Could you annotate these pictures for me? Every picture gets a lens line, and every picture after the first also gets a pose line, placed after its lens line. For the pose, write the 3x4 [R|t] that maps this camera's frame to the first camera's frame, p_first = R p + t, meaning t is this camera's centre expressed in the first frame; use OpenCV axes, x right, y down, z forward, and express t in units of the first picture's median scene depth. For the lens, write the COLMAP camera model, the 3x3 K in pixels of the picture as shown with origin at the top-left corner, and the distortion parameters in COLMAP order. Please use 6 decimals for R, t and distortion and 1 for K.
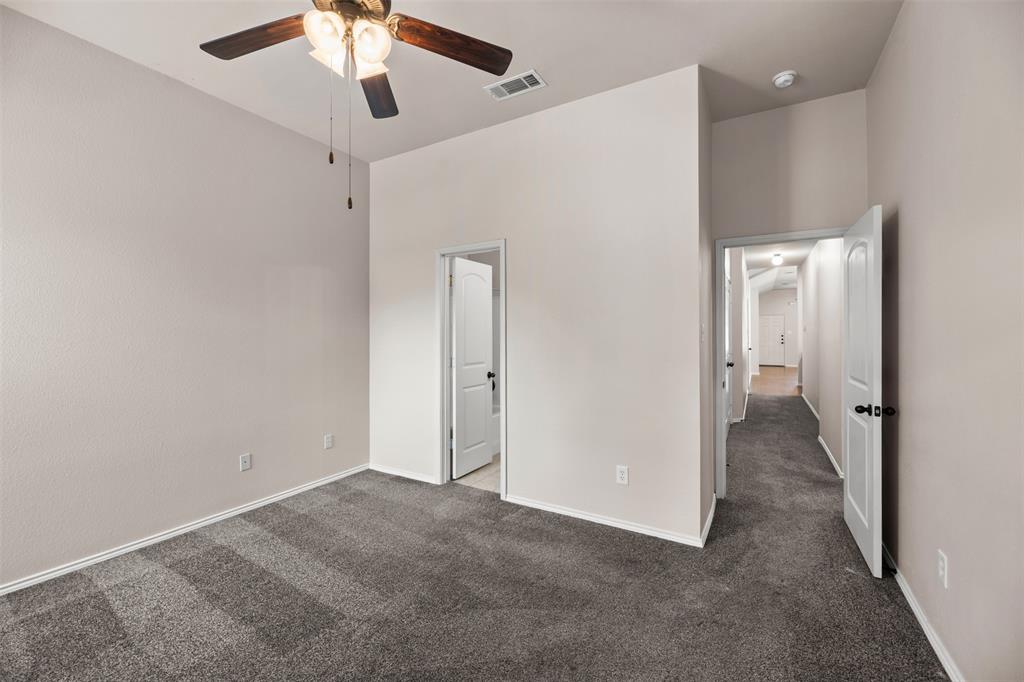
lens RADIAL K [[423.7, 0, 511.2], [0, 423.7, 331.2], [0, 0, 1]] dist [-0.000046, -0.000128]
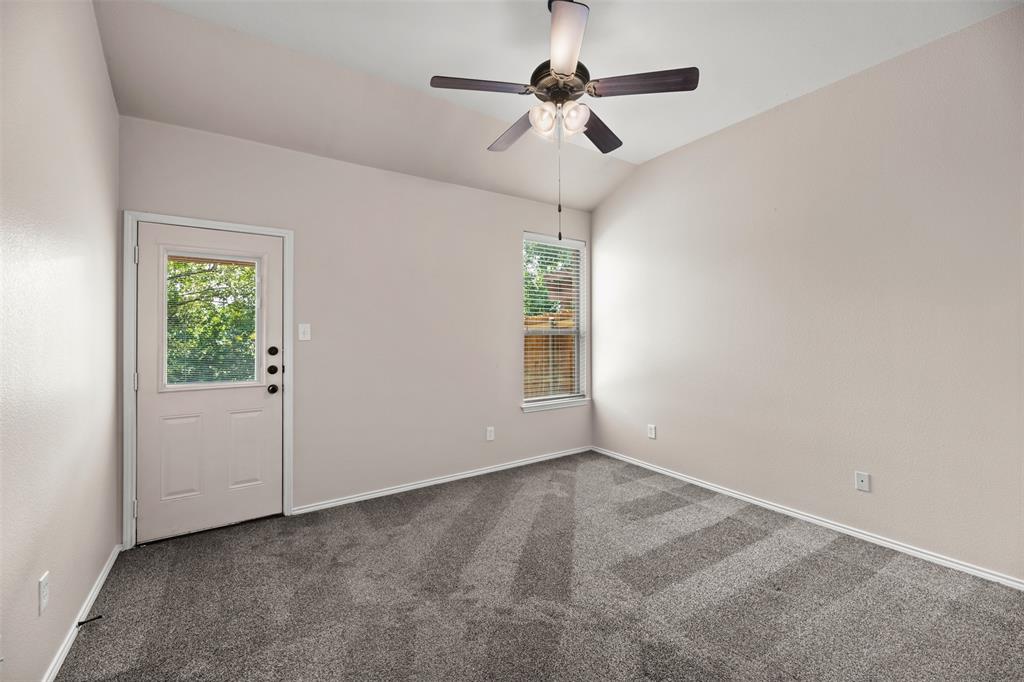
lens RADIAL K [[423.7, 0, 511.2], [0, 423.7, 331.2], [0, 0, 1]] dist [-0.000046, -0.000128]
pose [[-0.439098, -0.001930, -0.898437, 0.595194], [0.007929, 0.999950, -0.006023, 0.004308], [0.898404, -0.009768, -0.439061, 0.959136]]
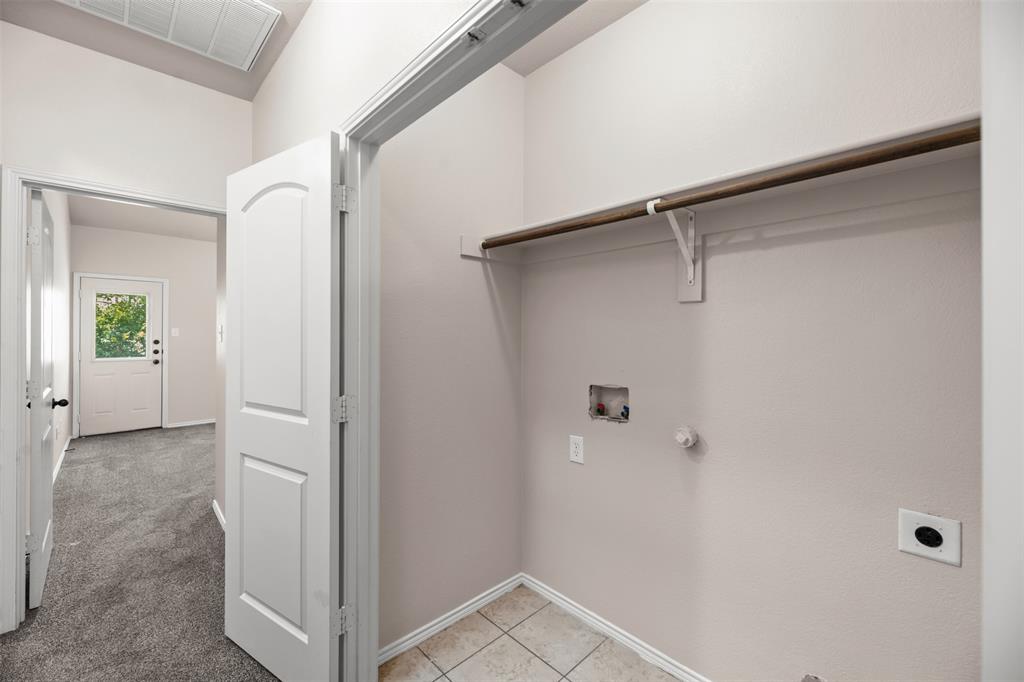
lens RADIAL K [[423.7, 0, 511.2], [0, 423.7, 331.2], [0, 0, 1]] dist [-0.000046, -0.000128]
pose [[-0.273432, -0.002857, -0.961887, 1.536747], [0.002468, 0.999990, -0.003671, 0.001513], [0.961888, -0.003378, -0.273423, 2.362820]]
